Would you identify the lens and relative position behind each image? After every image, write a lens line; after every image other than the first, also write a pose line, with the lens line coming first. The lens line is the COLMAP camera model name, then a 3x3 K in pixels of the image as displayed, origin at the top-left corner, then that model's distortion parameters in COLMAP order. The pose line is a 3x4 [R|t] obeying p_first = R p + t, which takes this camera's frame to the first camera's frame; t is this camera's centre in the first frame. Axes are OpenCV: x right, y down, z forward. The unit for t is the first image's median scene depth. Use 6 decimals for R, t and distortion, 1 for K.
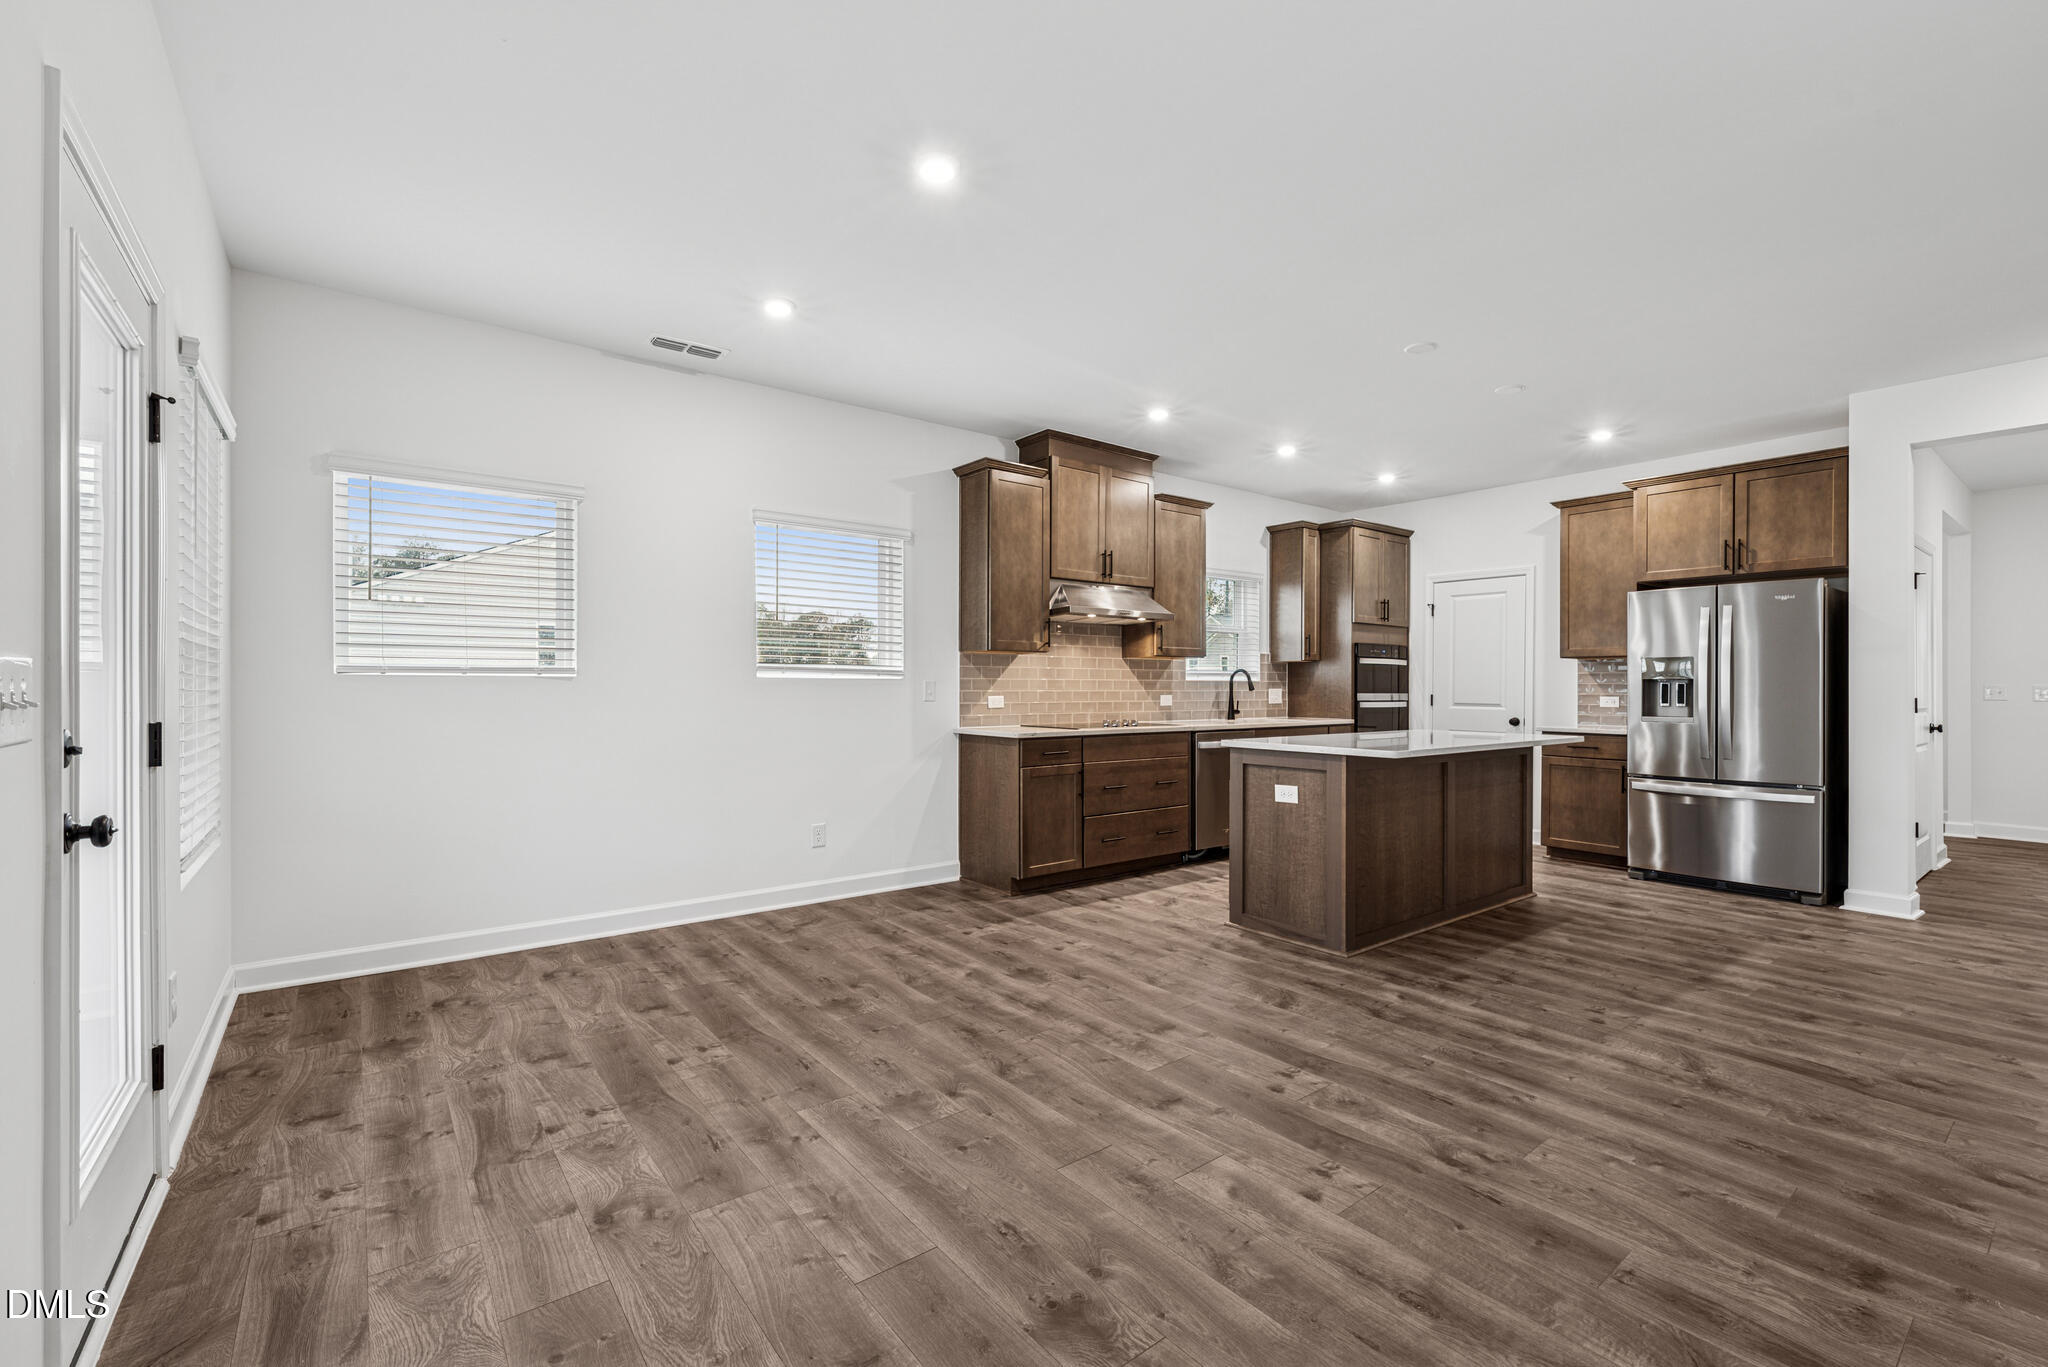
lens RADIAL K [[864.7, 0, 1014.6], [0, 864.7, 687.3], [0, 0, 1]] dist [-0.000451, 0.000113]
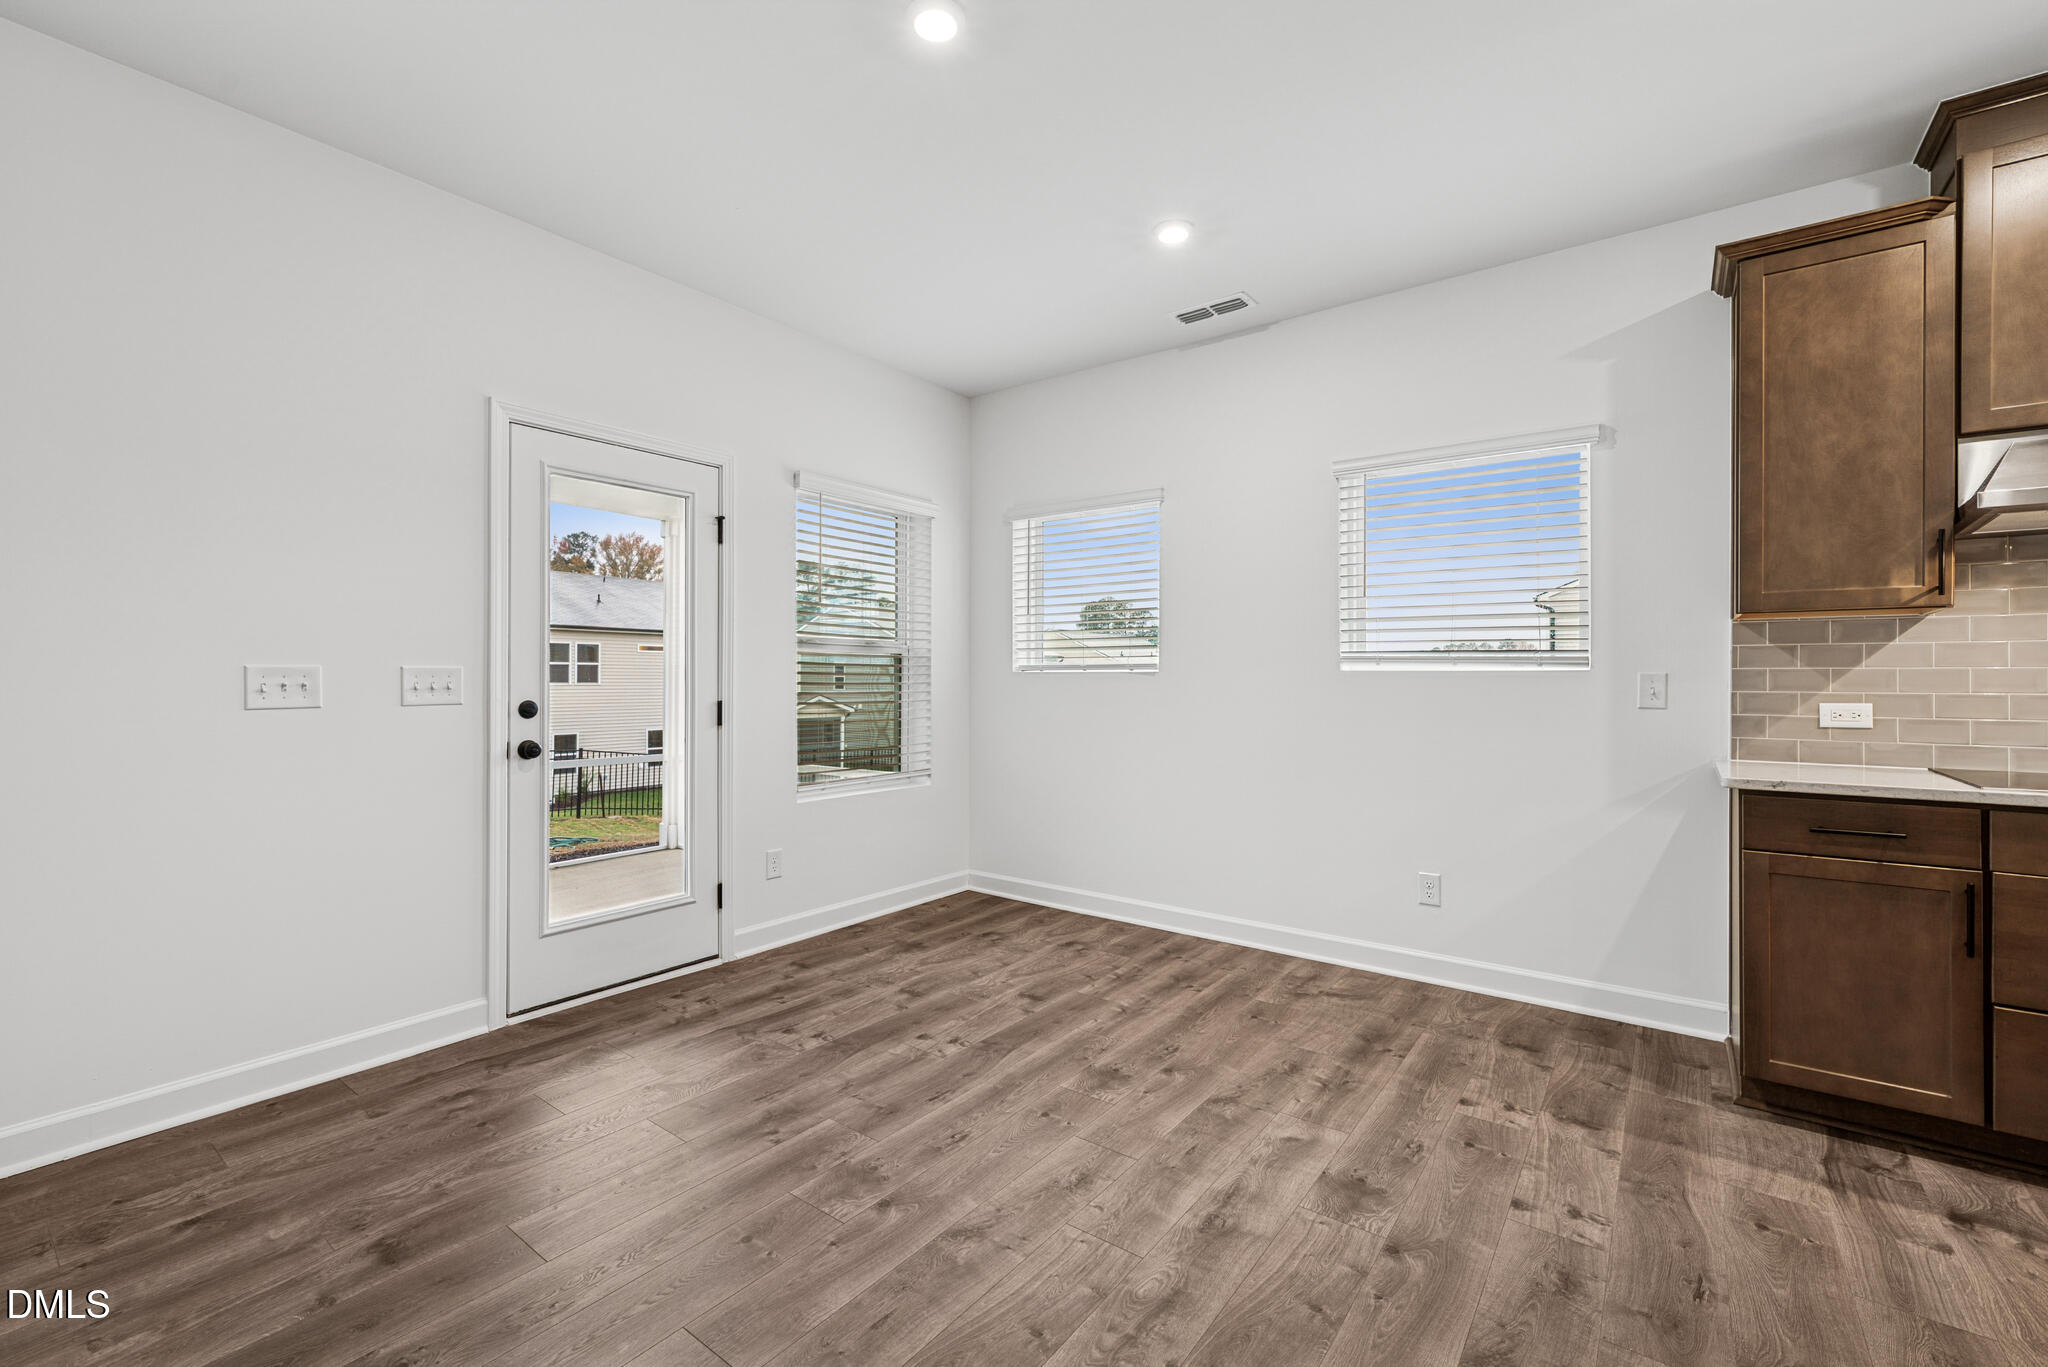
lens RADIAL K [[864.0, 0, 1024.1], [0, 864.0, 675.8], [0, 0, 1]] dist [-0.000293, -0.000132]
pose [[0.265214, -0.003777, -0.964182, 0.386828], [-0.003041, 0.999984, -0.004754, -0.001970], [0.964185, 0.004193, 0.265198, 0.493516]]
